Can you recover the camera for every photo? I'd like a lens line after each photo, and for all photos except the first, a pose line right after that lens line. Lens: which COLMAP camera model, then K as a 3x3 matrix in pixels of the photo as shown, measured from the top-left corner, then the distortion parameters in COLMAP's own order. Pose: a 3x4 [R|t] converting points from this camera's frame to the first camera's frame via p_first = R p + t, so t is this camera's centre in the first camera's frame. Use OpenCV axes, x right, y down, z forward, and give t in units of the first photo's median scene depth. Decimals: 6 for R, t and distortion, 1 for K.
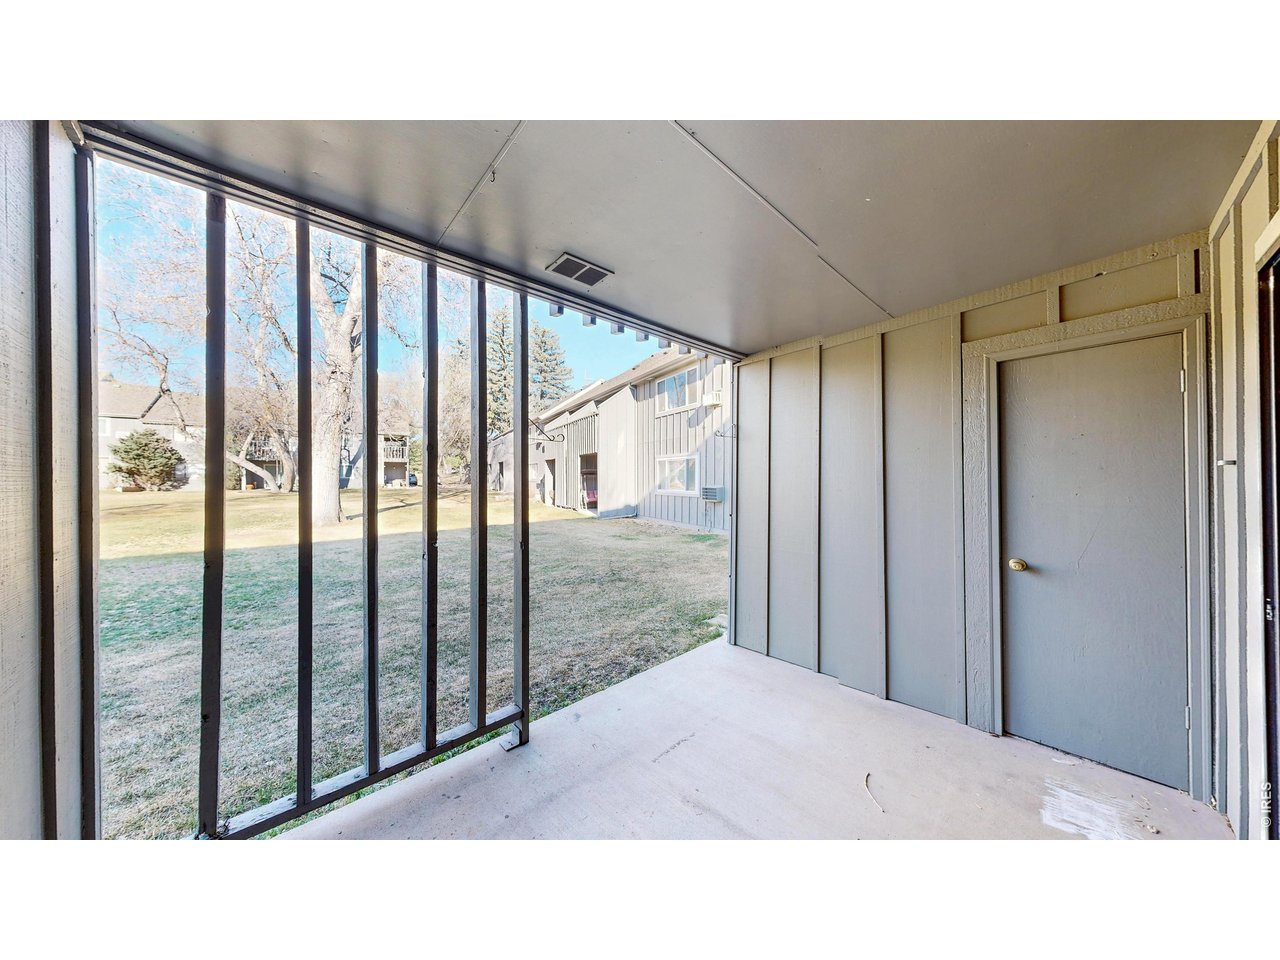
lens RADIAL K [[401.3, 0, 652.9], [0, 401.3, 481.3], [0, 0, 1]] dist [0.000459, -0.000336]
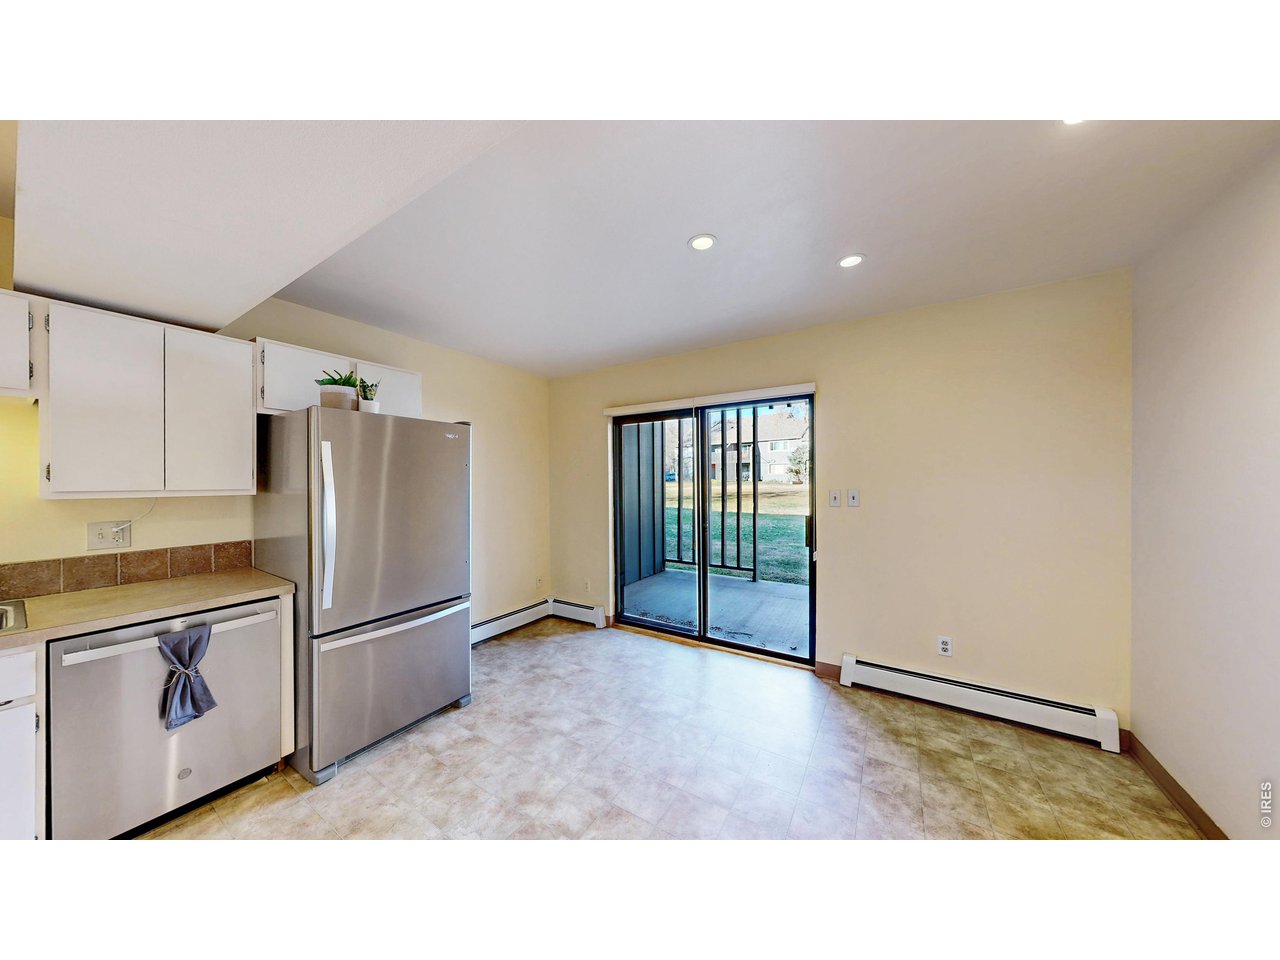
lens RADIAL K [[401.3, 0, 634.8], [0, 401.3, 481.7], [0, 0, 1]] dist [0.000459, -0.000336]
pose [[0.240558, 0.012631, -0.970553, 0.125889], [0.004780, 0.999888, 0.014197, -0.008923], [0.970623, -0.008055, 0.240470, -0.037877]]
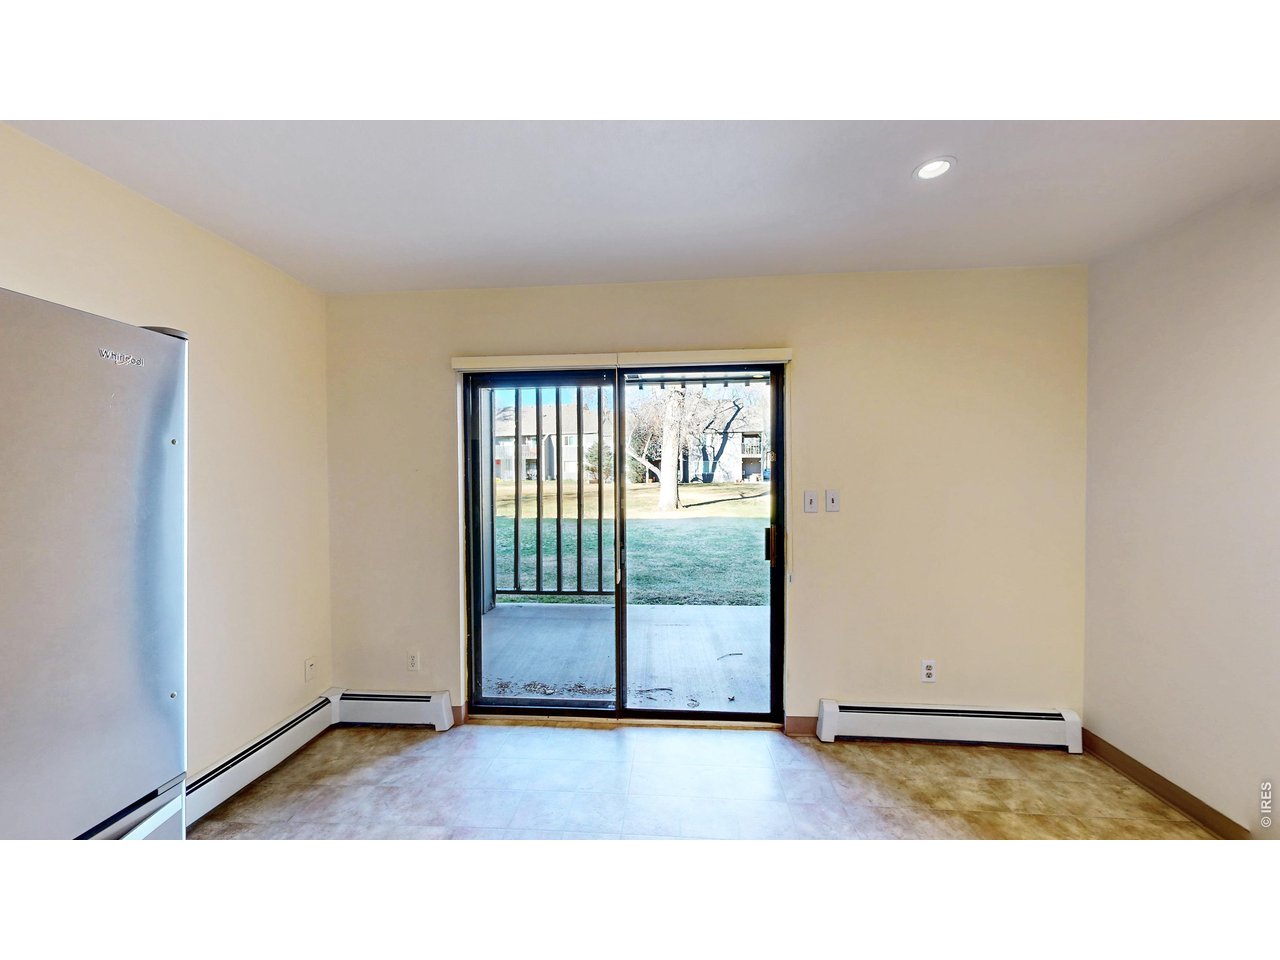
lens RADIAL K [[472.3, 0, 640.7], [0, 472.3, 487.5], [0, 0, 1]] dist [0.000328, 0.000349]
pose [[0.672111, 0.022316, -0.740114, 0.102987], [-0.000762, 0.999566, 0.029447, -0.008707], [0.740450, -0.019227, 0.671837, -0.045102]]
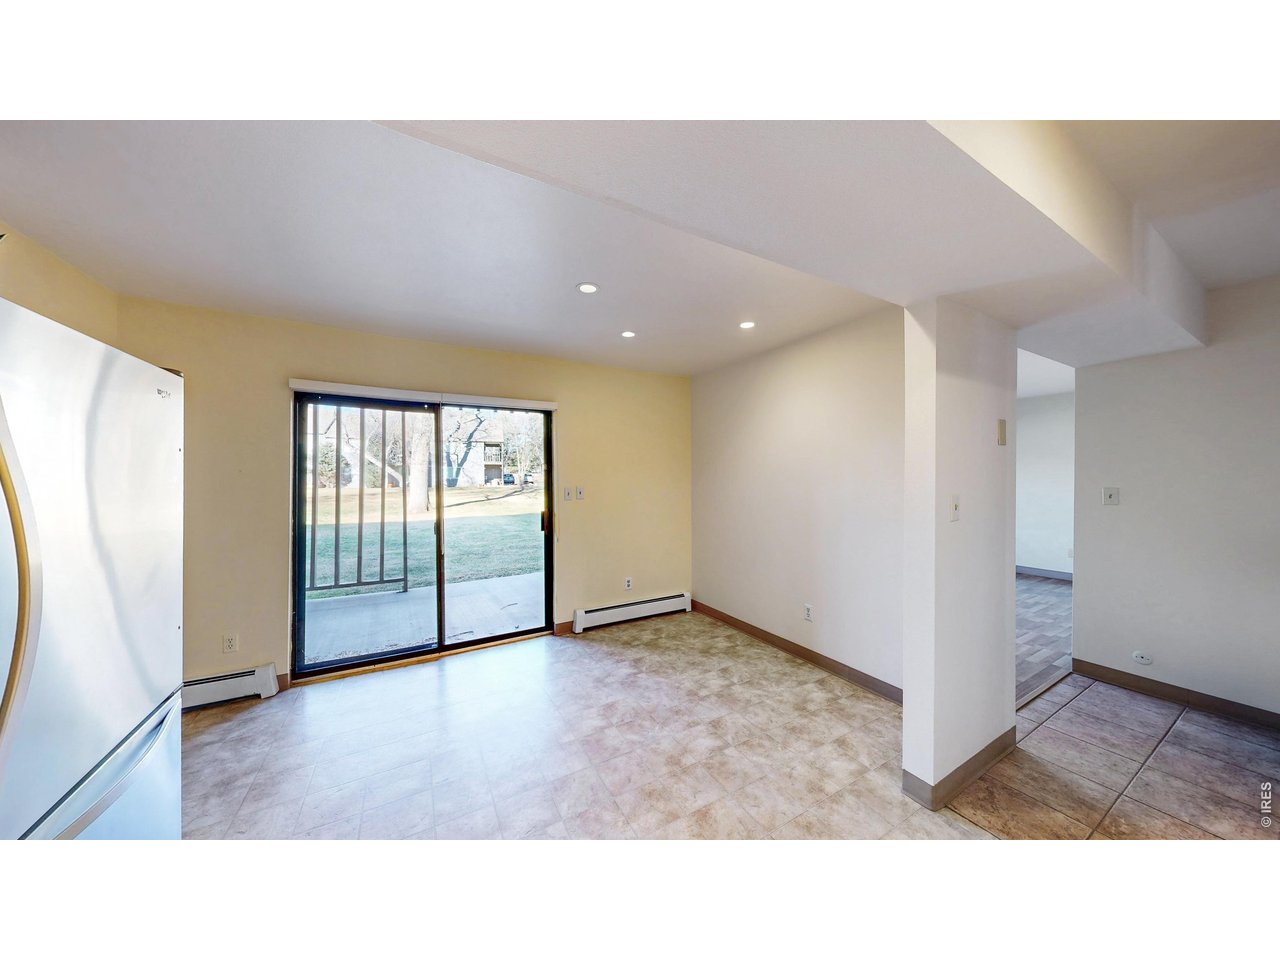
lens RADIAL K [[401.3, 0, 642.0], [0, 401.3, 479.0], [0, 0, 1]] dist [0.000459, -0.000336]
pose [[0.970171, 0.006220, -0.242341, 0.108620], [-0.007043, 0.999972, -0.002529, -0.008220], [0.242318, 0.004160, 0.970188, -0.065902]]
